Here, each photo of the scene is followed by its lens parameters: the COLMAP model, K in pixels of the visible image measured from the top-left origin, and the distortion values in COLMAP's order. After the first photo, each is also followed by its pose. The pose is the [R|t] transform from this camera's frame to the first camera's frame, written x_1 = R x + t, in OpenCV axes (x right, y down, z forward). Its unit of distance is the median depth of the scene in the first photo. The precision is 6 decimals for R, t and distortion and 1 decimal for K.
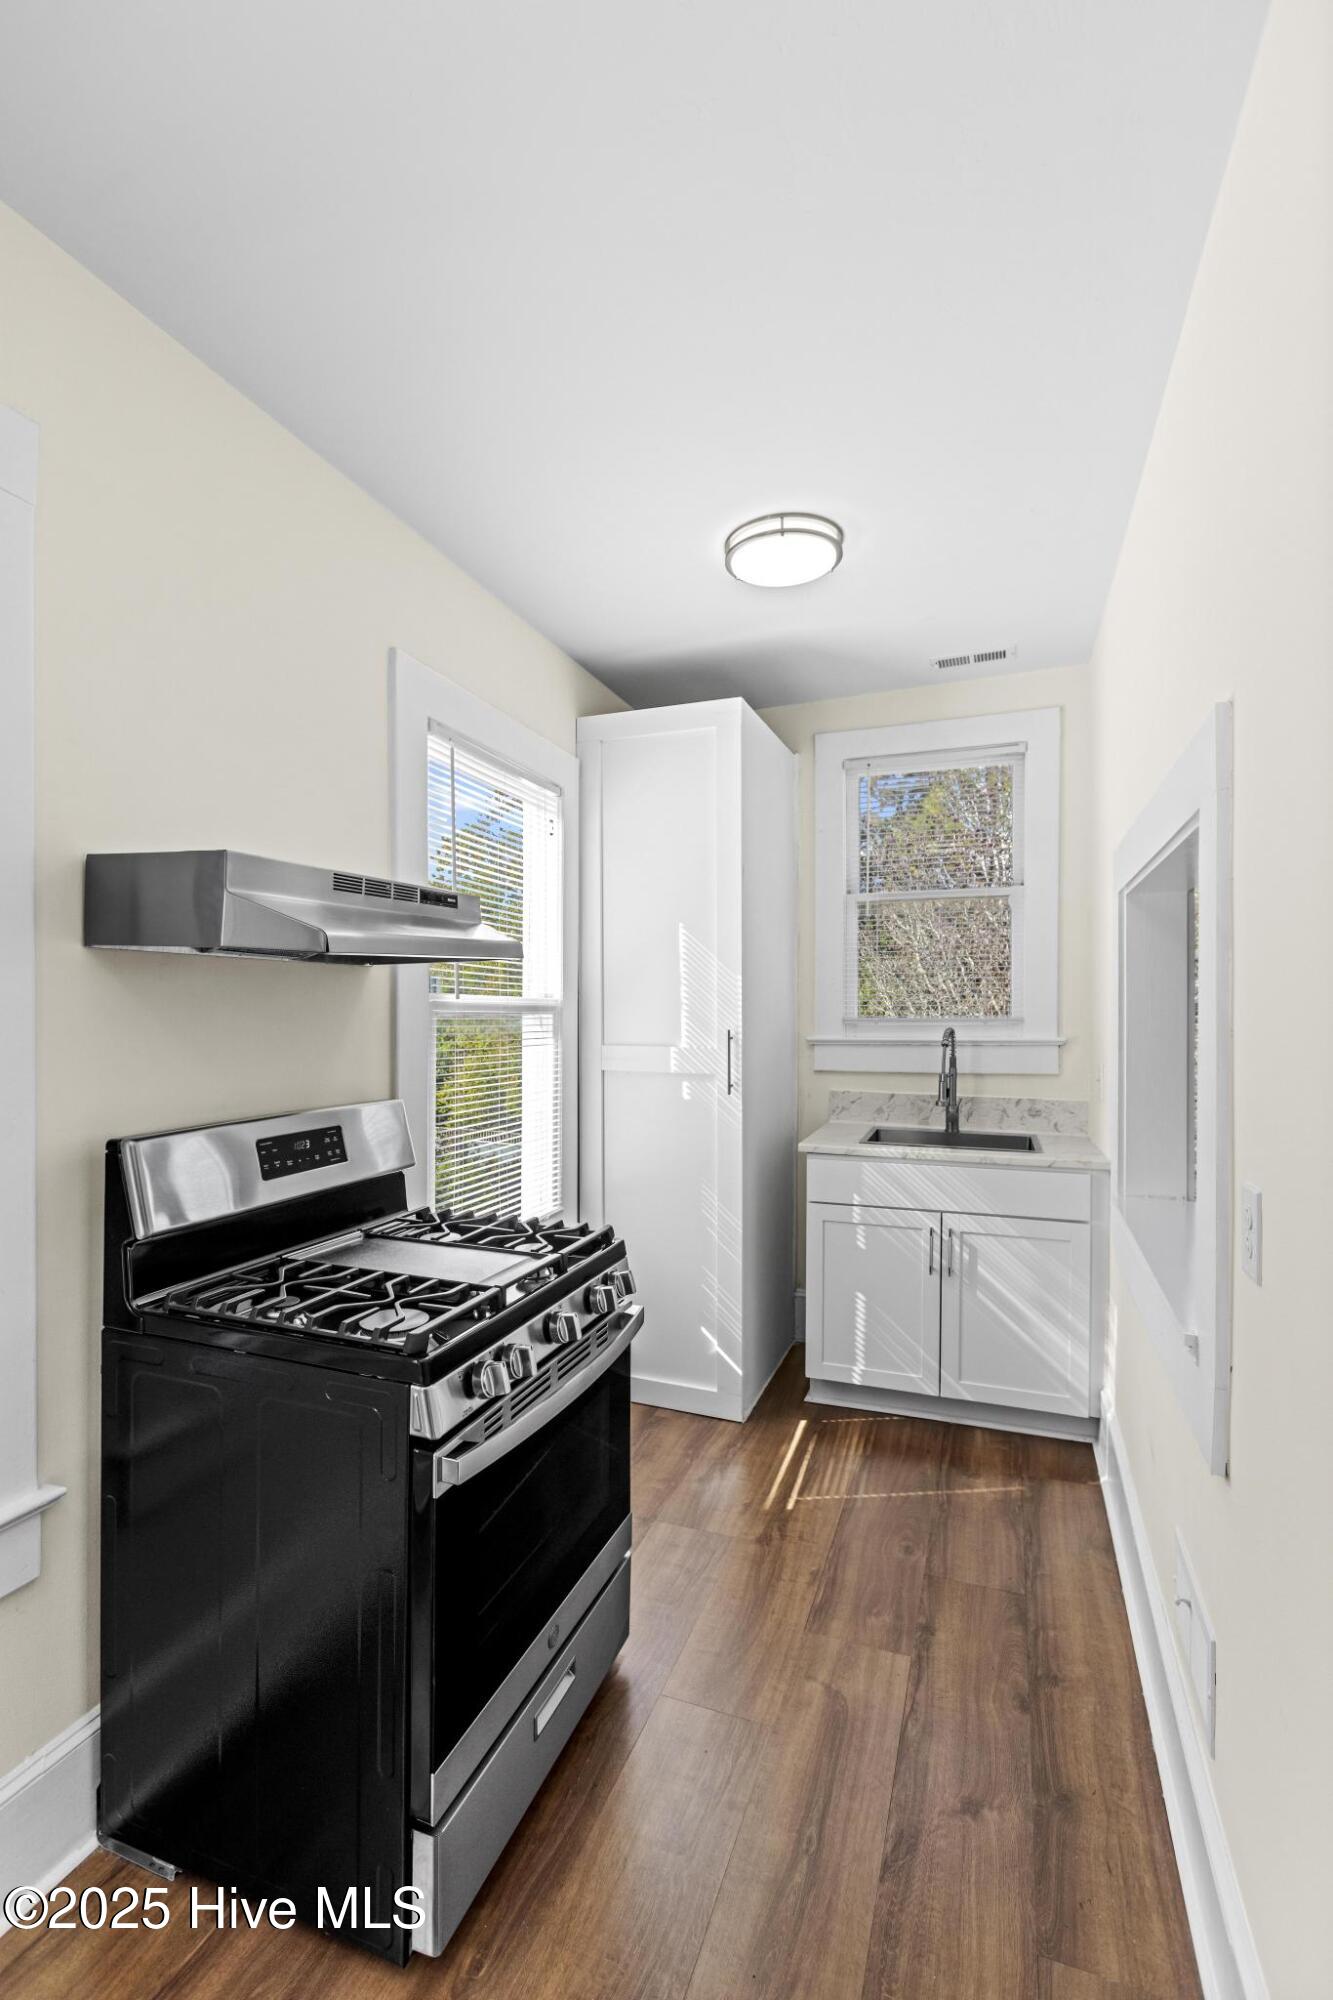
lens RADIAL K [[930.1, 0, 658.5], [0, 930.1, 1006.7], [0, 0, 1]] dist [0.000257, -0.000068]
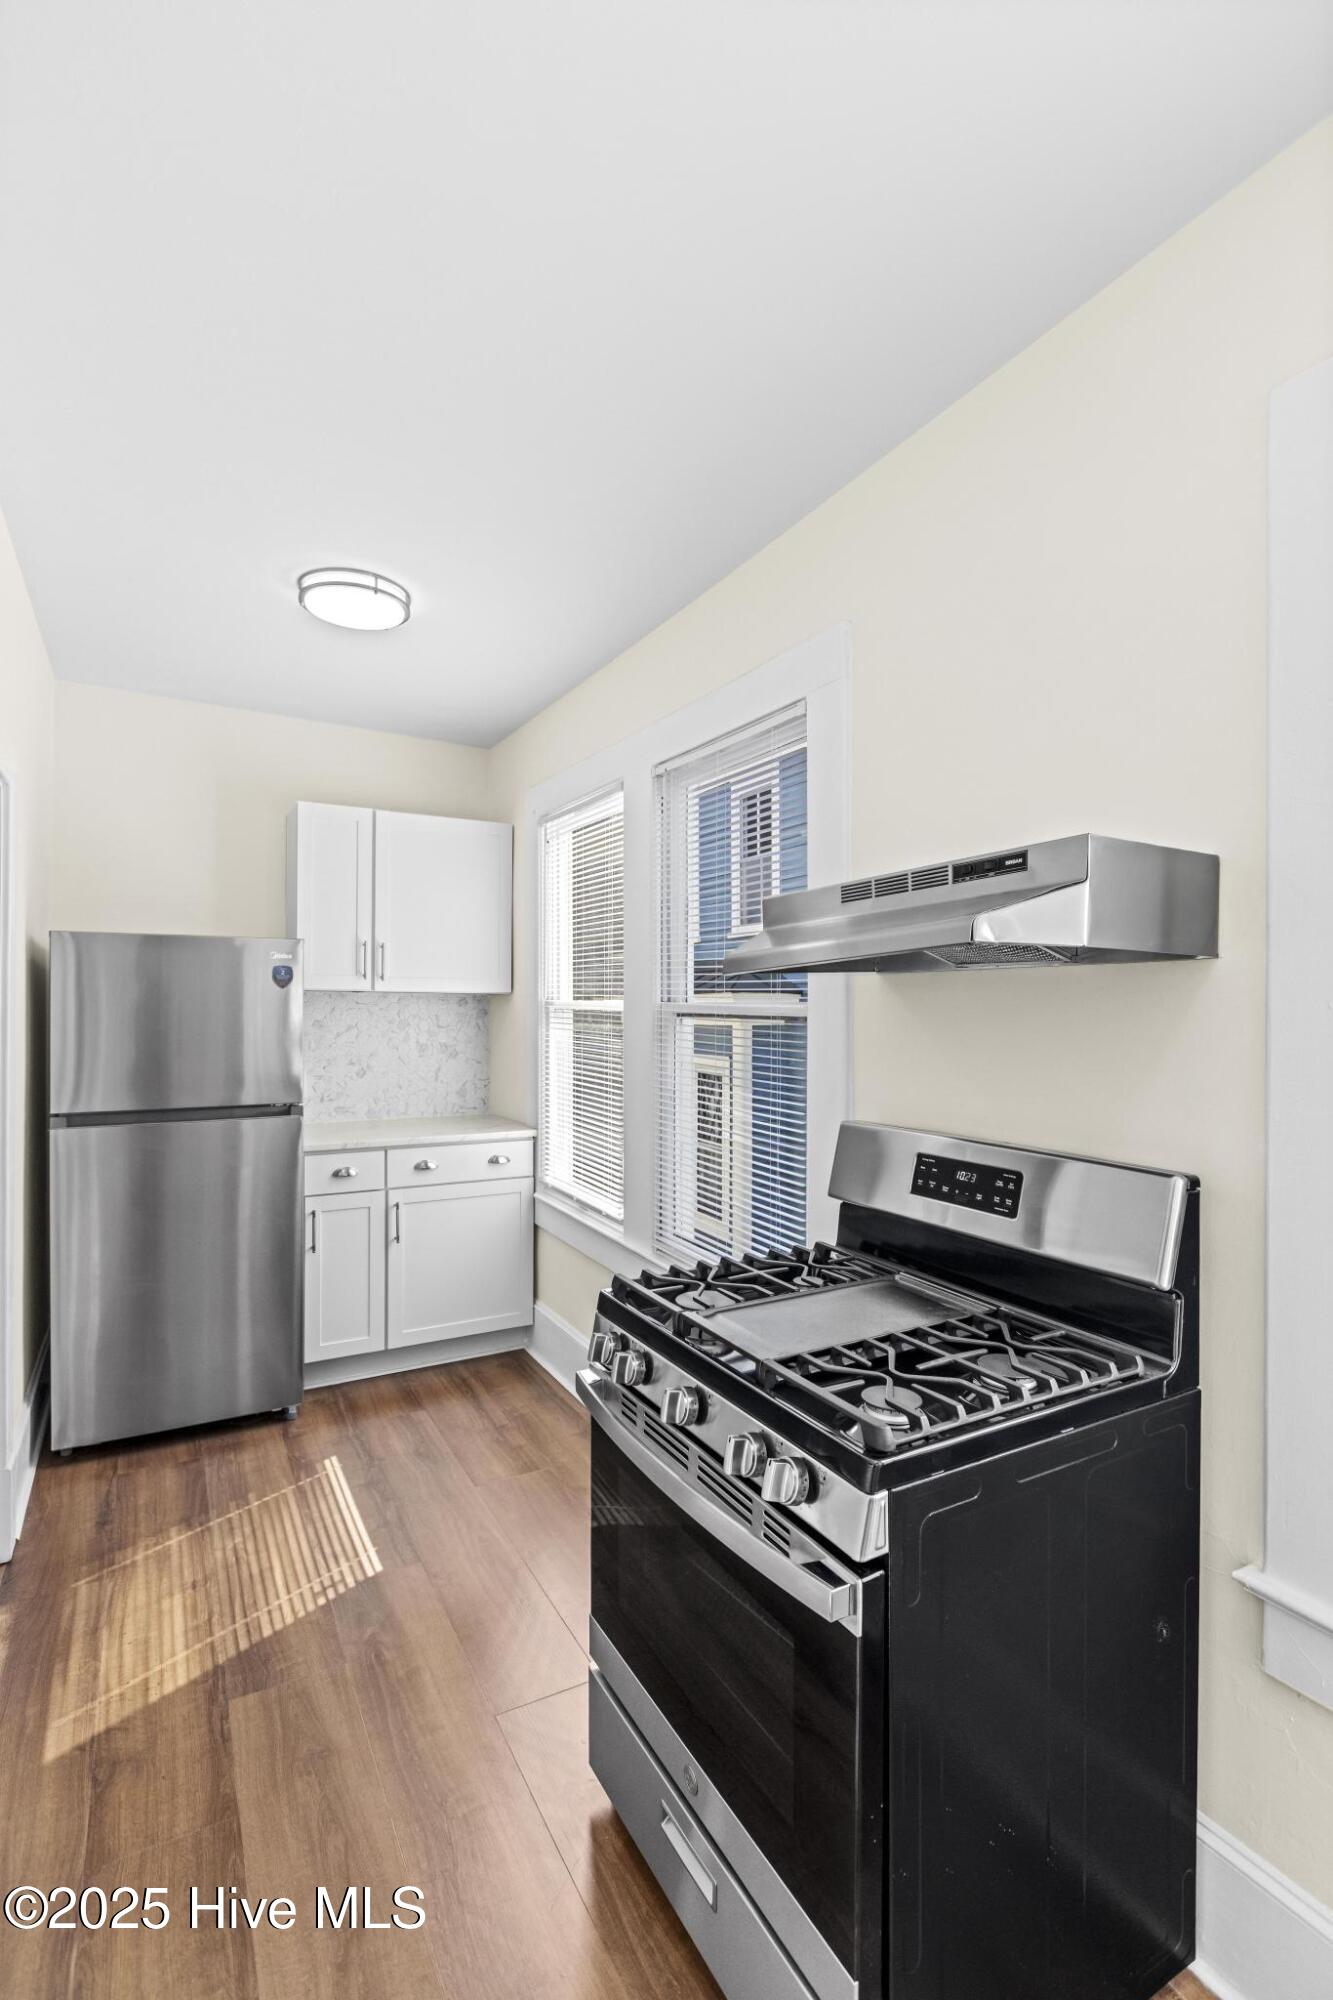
lens RADIAL K [[930.1, 0, 658.5], [0, 930.1, 1006.7], [0, 0, 1]] dist [0.000257, -0.000068]
pose [[-0.654555, -0.009568, -0.755954, 0.498646], [-0.008906, 0.999948, -0.004945, -0.006700], [0.755962, 0.003496, -0.654606, 1.405027]]
